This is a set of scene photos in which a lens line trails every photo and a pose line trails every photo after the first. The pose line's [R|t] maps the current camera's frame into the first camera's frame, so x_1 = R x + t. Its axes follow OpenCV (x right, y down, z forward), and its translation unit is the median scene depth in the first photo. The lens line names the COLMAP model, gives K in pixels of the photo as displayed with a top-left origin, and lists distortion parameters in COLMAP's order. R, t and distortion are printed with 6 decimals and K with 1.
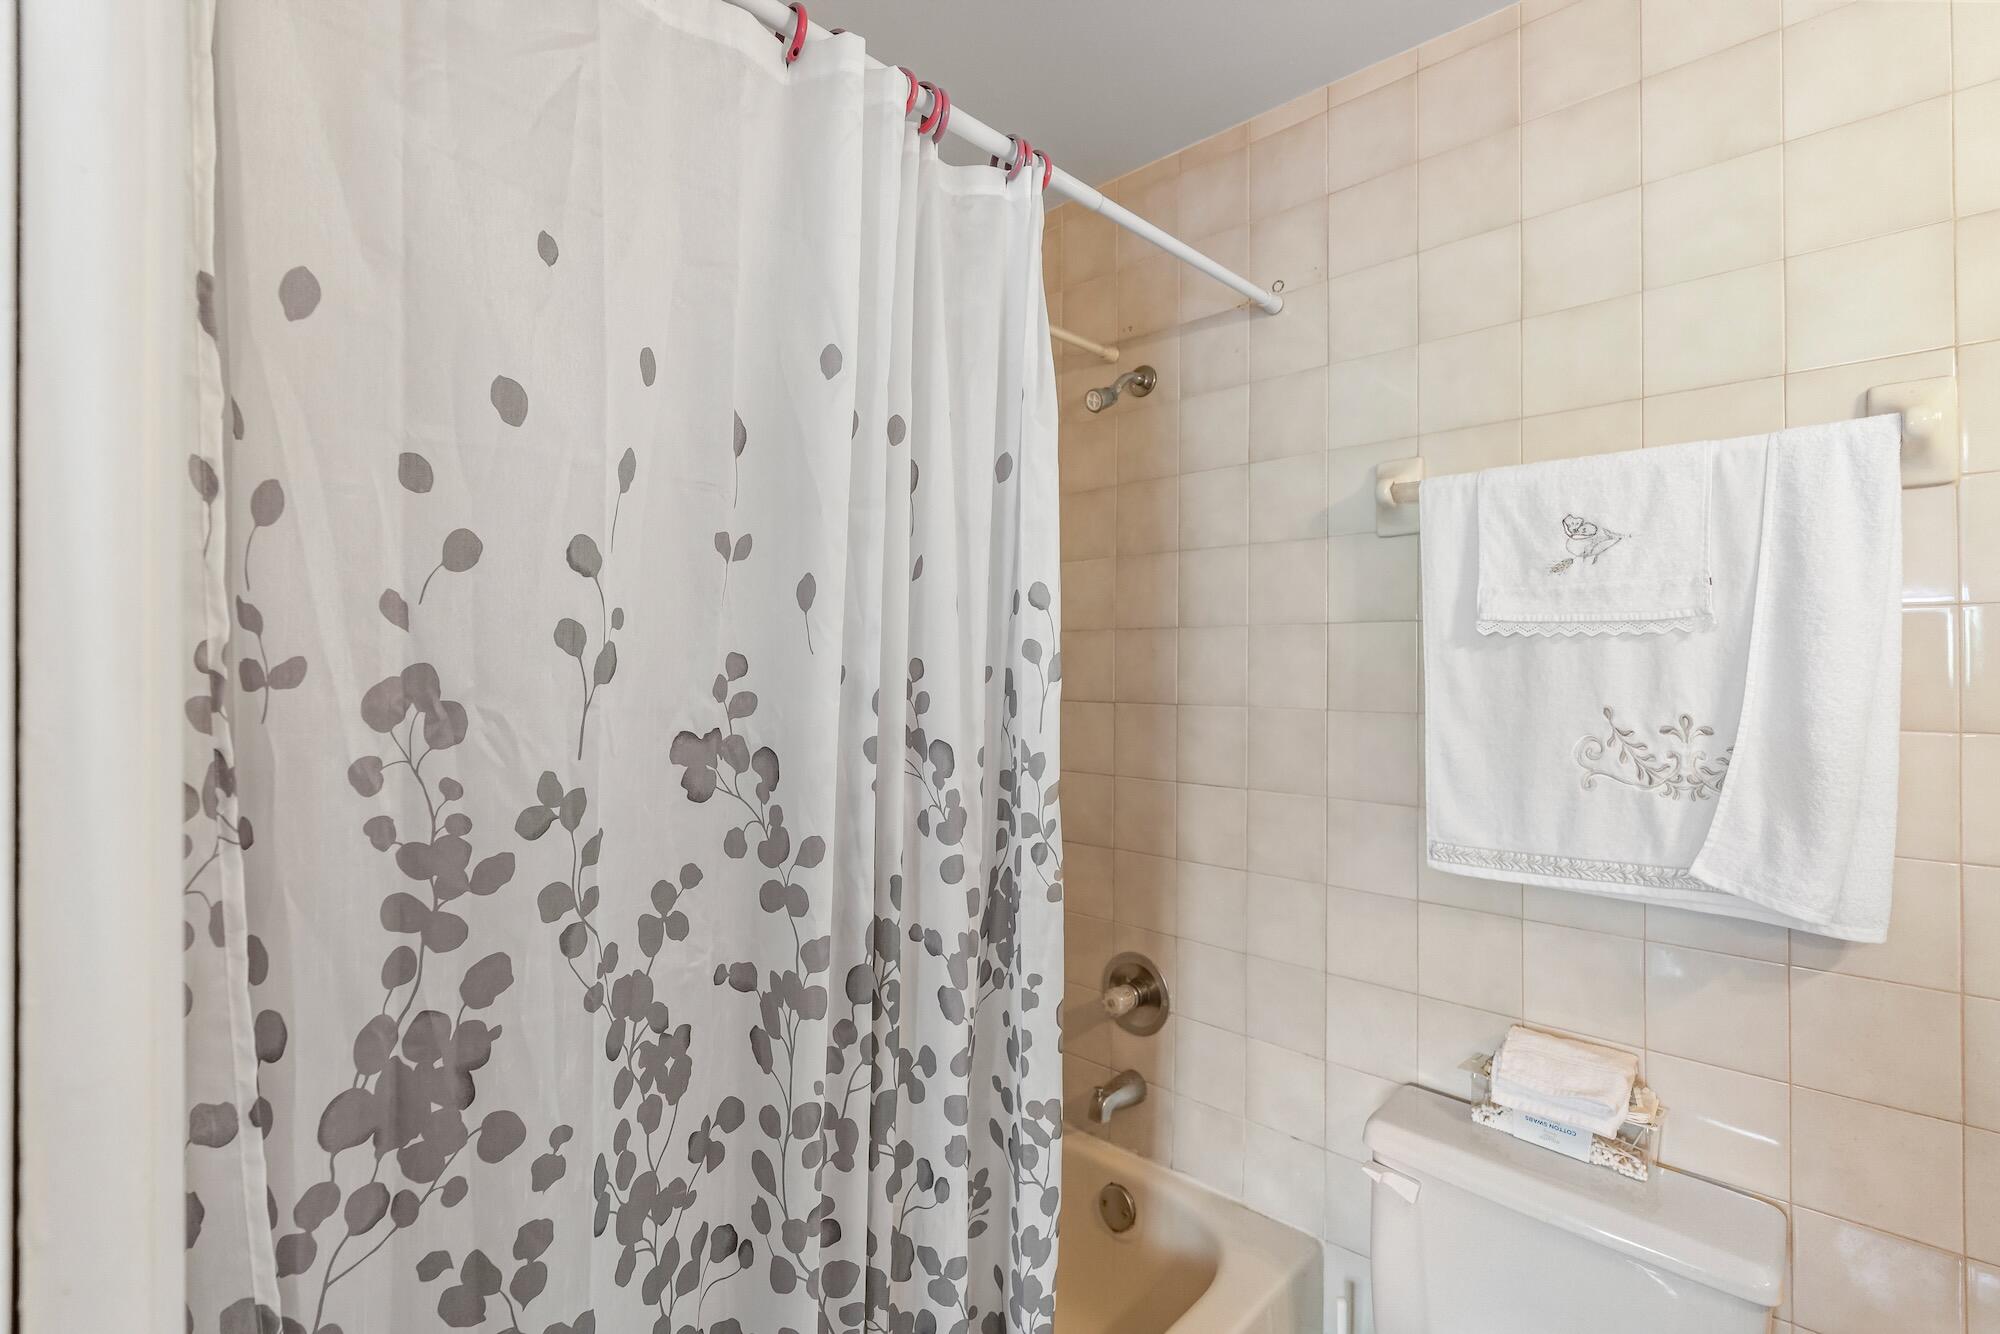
lens RADIAL K [[905.5, 0, 1010.7], [0, 905.5, 663.8], [0, 0, 1]] dist [-0.008128, 0.002971]
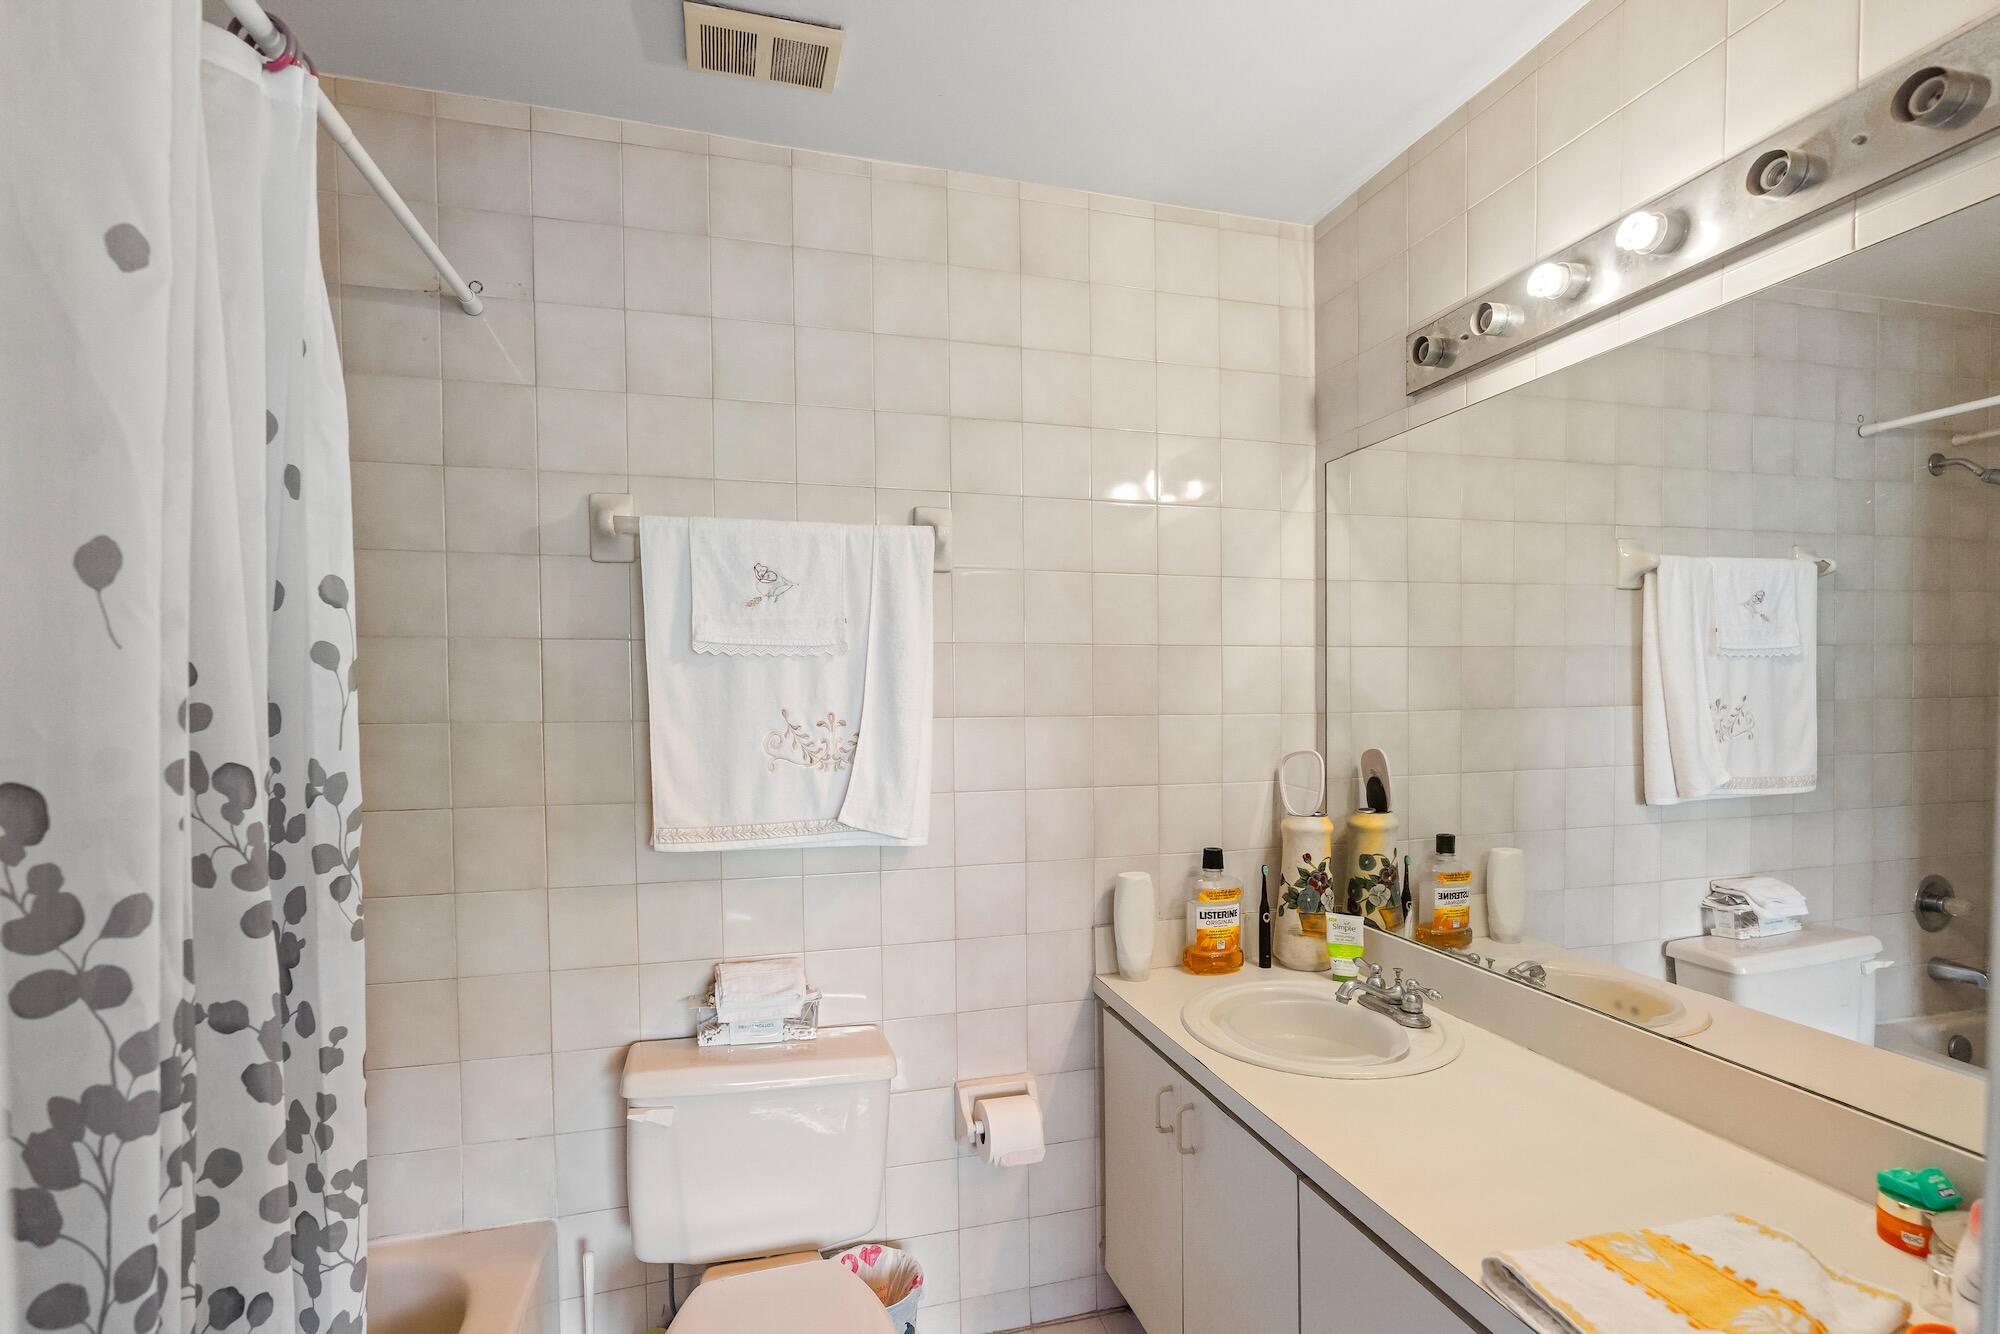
lens RADIAL K [[905.5, 0, 1002.5], [0, 905.5, 729.2], [0, 0, 1]] dist [-0.008128, 0.002971]
pose [[0.523501, -0.041132, 0.851031, -0.351596], [0.003230, 0.998923, 0.046293, 0.017275], [-0.852019, -0.021486, 0.523070, 0.006048]]
